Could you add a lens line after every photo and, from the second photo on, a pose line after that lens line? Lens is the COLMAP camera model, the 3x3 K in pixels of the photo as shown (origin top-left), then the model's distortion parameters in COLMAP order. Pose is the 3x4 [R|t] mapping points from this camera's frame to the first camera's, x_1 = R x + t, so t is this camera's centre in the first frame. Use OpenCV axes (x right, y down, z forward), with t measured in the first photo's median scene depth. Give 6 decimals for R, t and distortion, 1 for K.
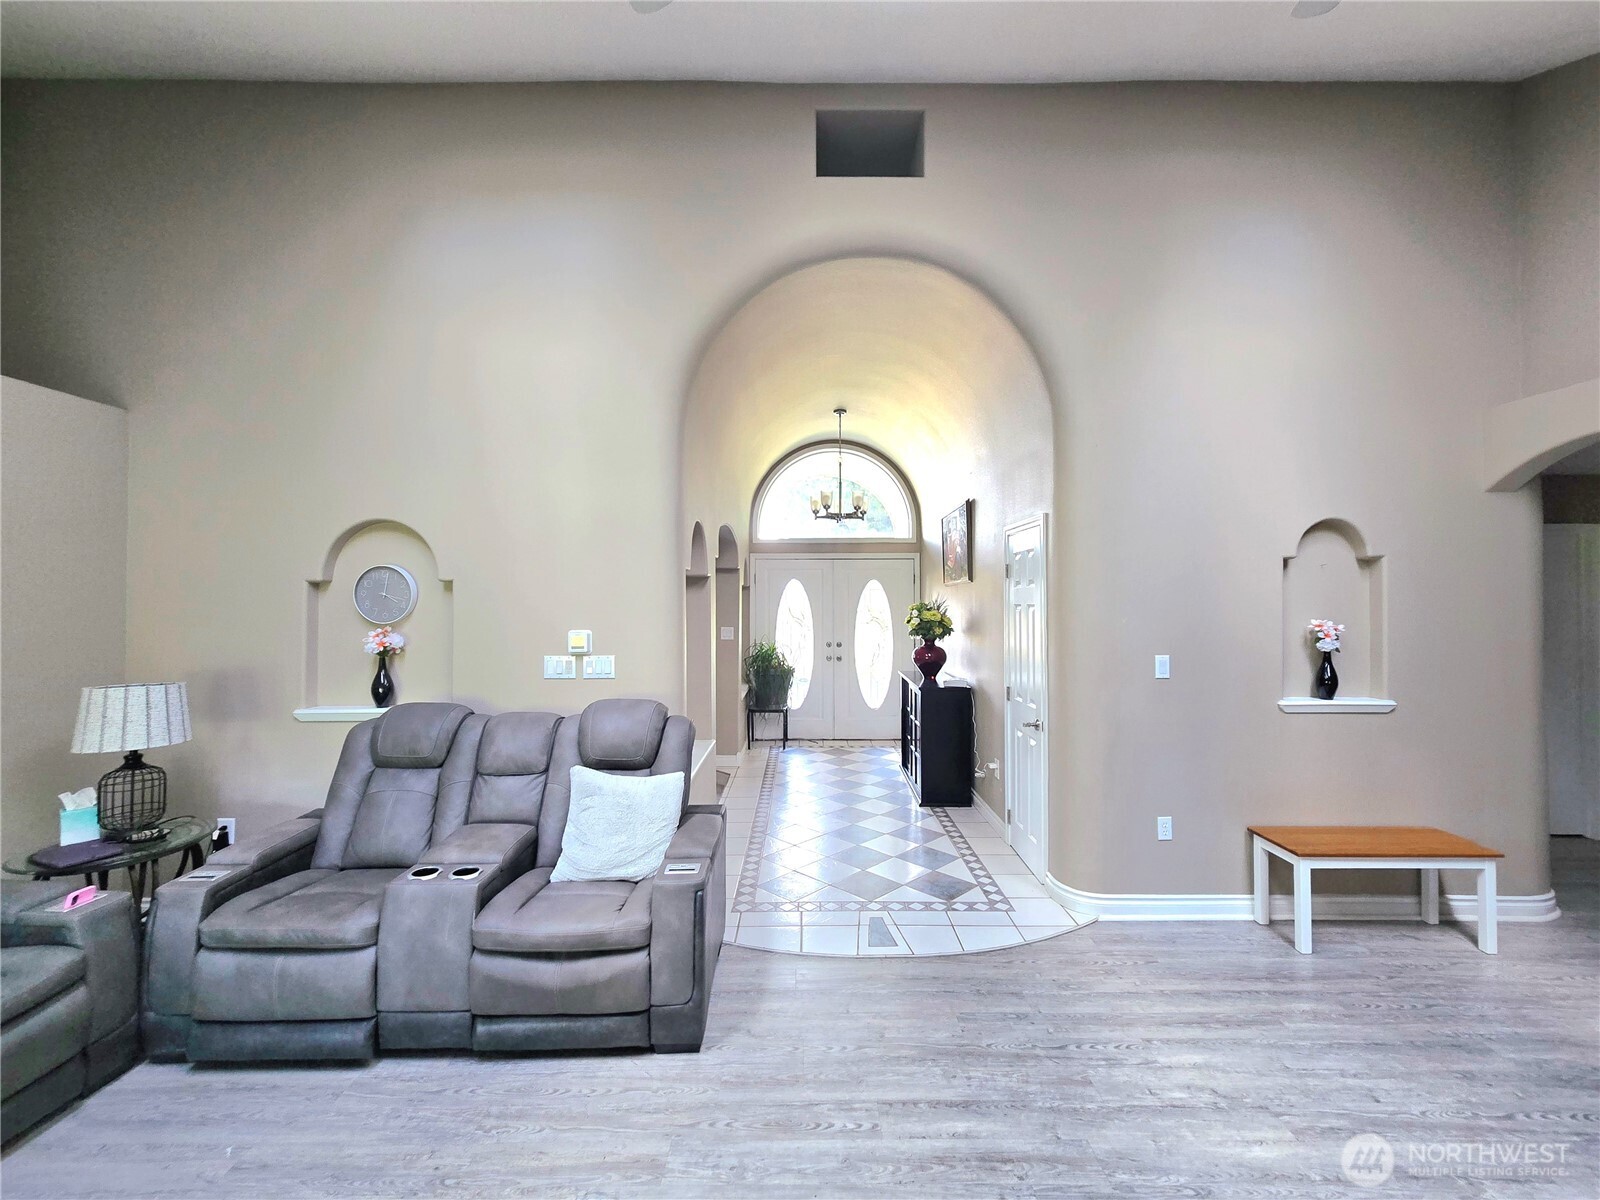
lens RADIAL K [[659.6, 0, 807.0], [0, 659.6, 592.3], [0, 0, 1]] dist [0.002228, 0.000474]
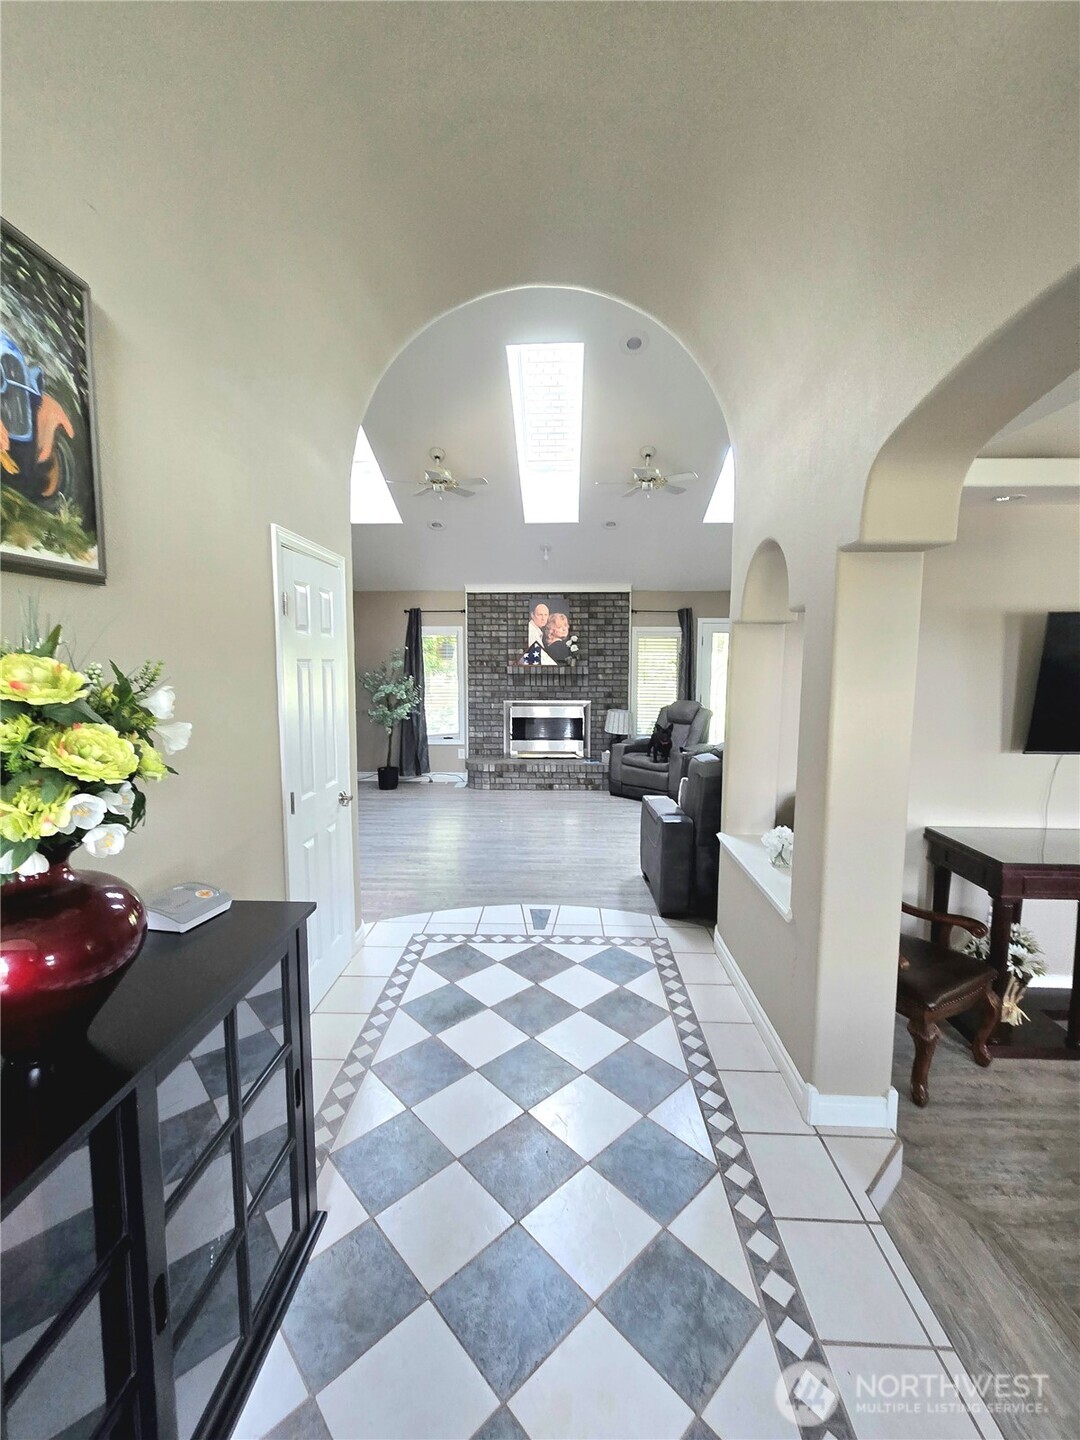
lens RADIAL K [[593.6, 0, 545.7], [0, 593.6, 718.2], [0, 0, 1]] dist [0.002228, 0.000474]
pose [[-0.999543, -0.006457, 0.029524, 0.060710], [-0.003993, 0.996562, 0.082750, 0.031324], [-0.029956, 0.082594, -0.996133, 1.895767]]
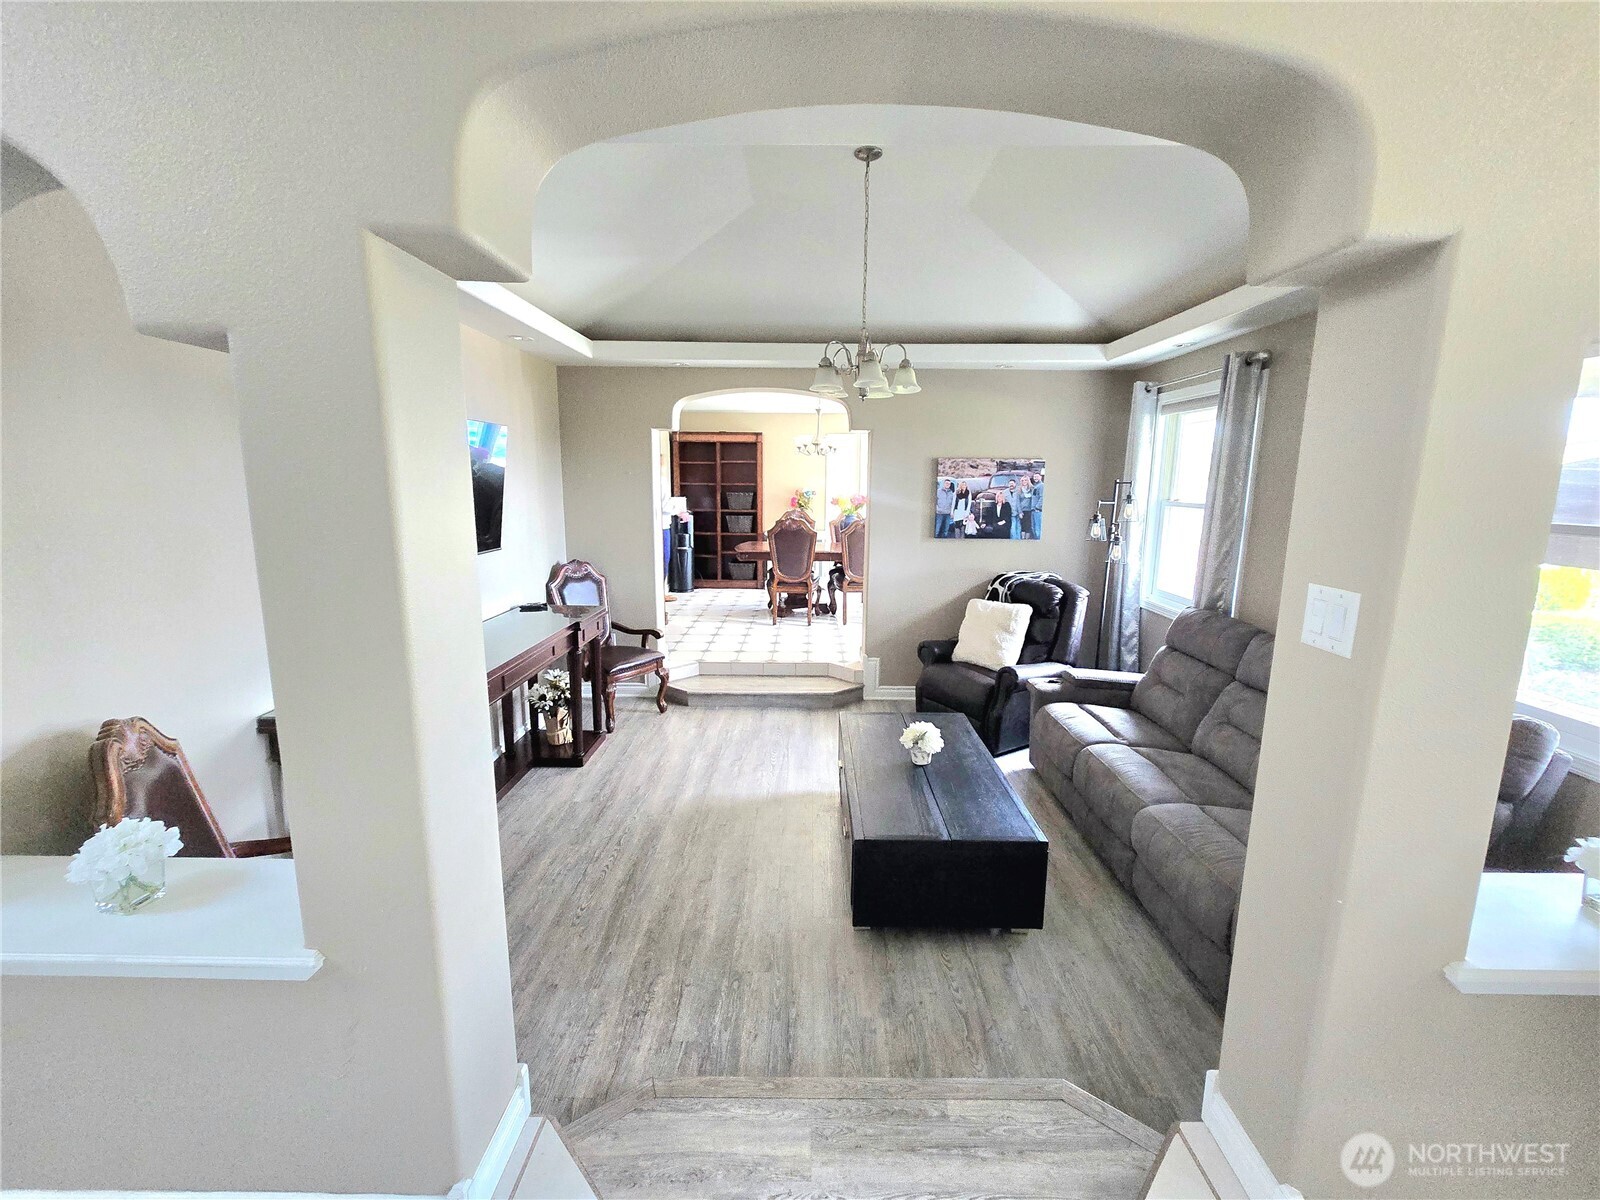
lens RADIAL K [[657.7, 0, 803.4], [0, 657.7, 589.8], [0, 0, 1]] dist [-0.001539, -0.000042]
pose [[-0.010356, 0.165712, -0.986120, 0.130615], [0.004159, 0.986171, 0.165677, 0.036549], [0.999938, -0.002385, -0.010902, 1.540699]]
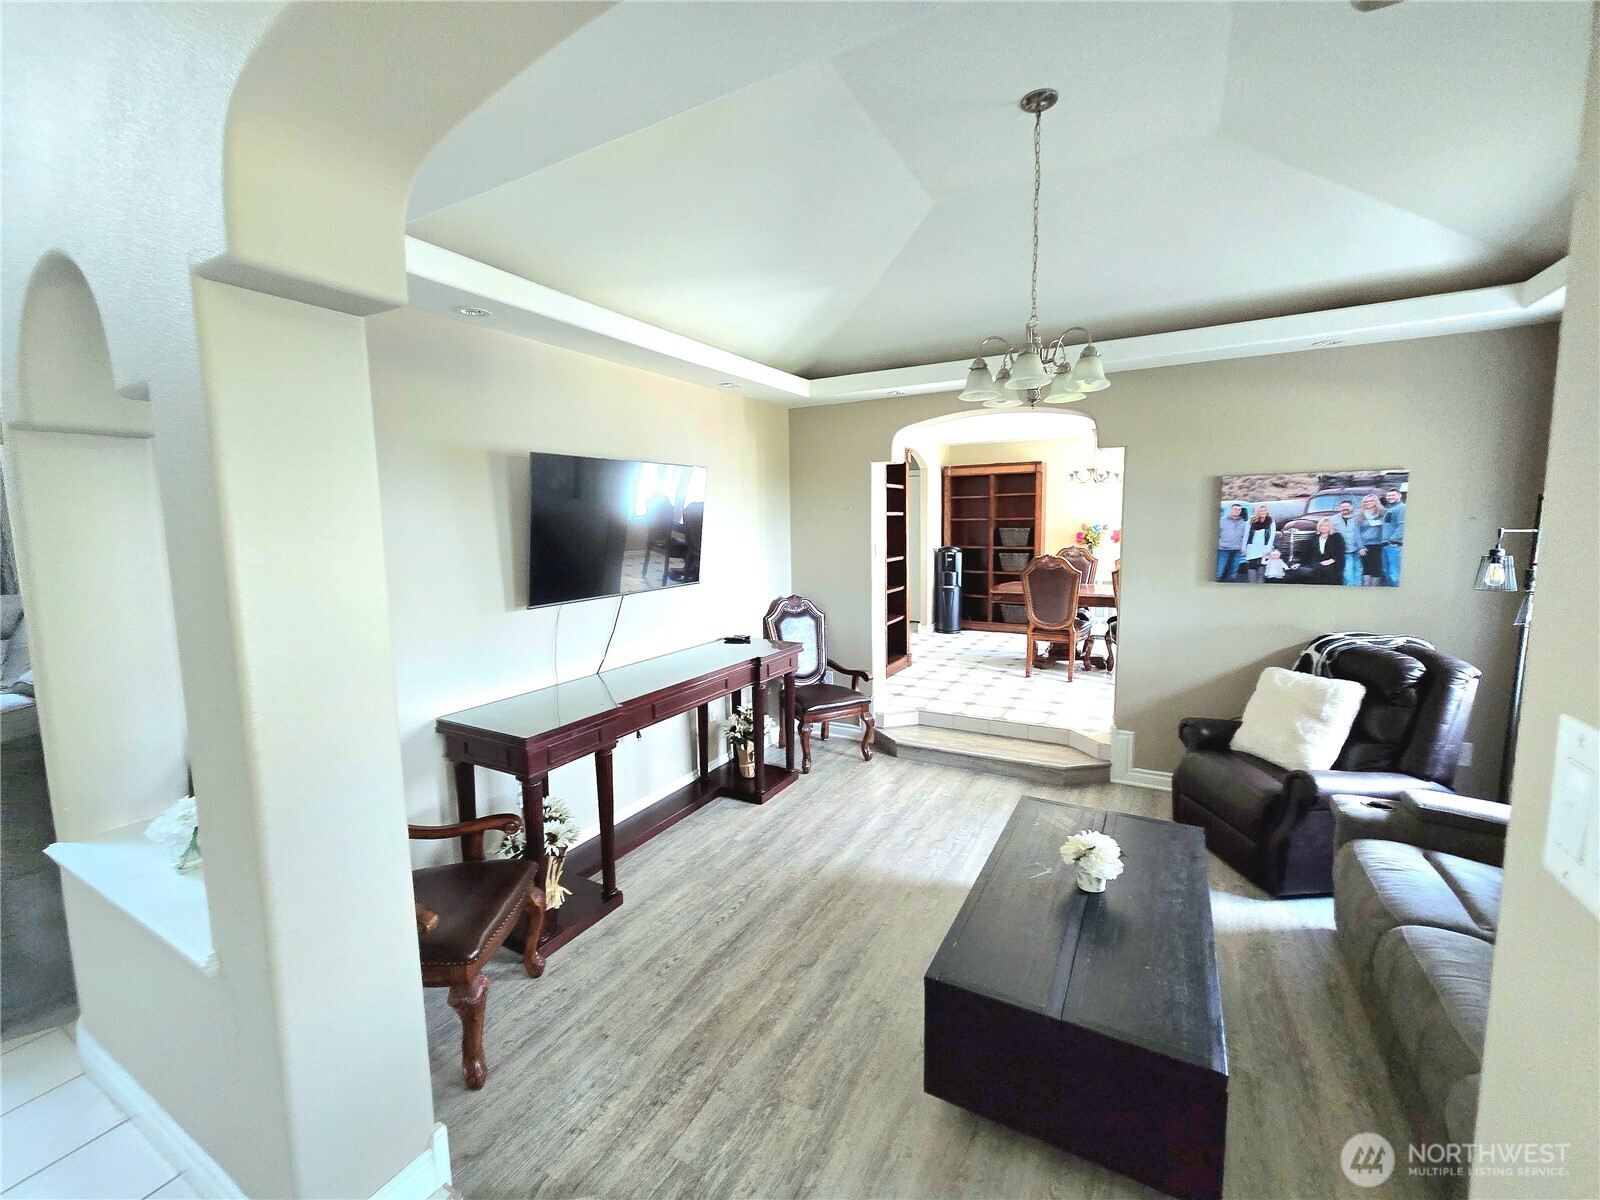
lens RADIAL K [[654.4, 0, 801.4], [0, 654.4, 592.9], [0, 0, 1]] dist [-0.001505, -0.000134]
pose [[-0.487009, 0.105581, -0.866992, -0.043122], [0.028771, 0.994067, 0.104895, 0.050349], [0.872923, 0.026140, -0.487158, 1.747481]]
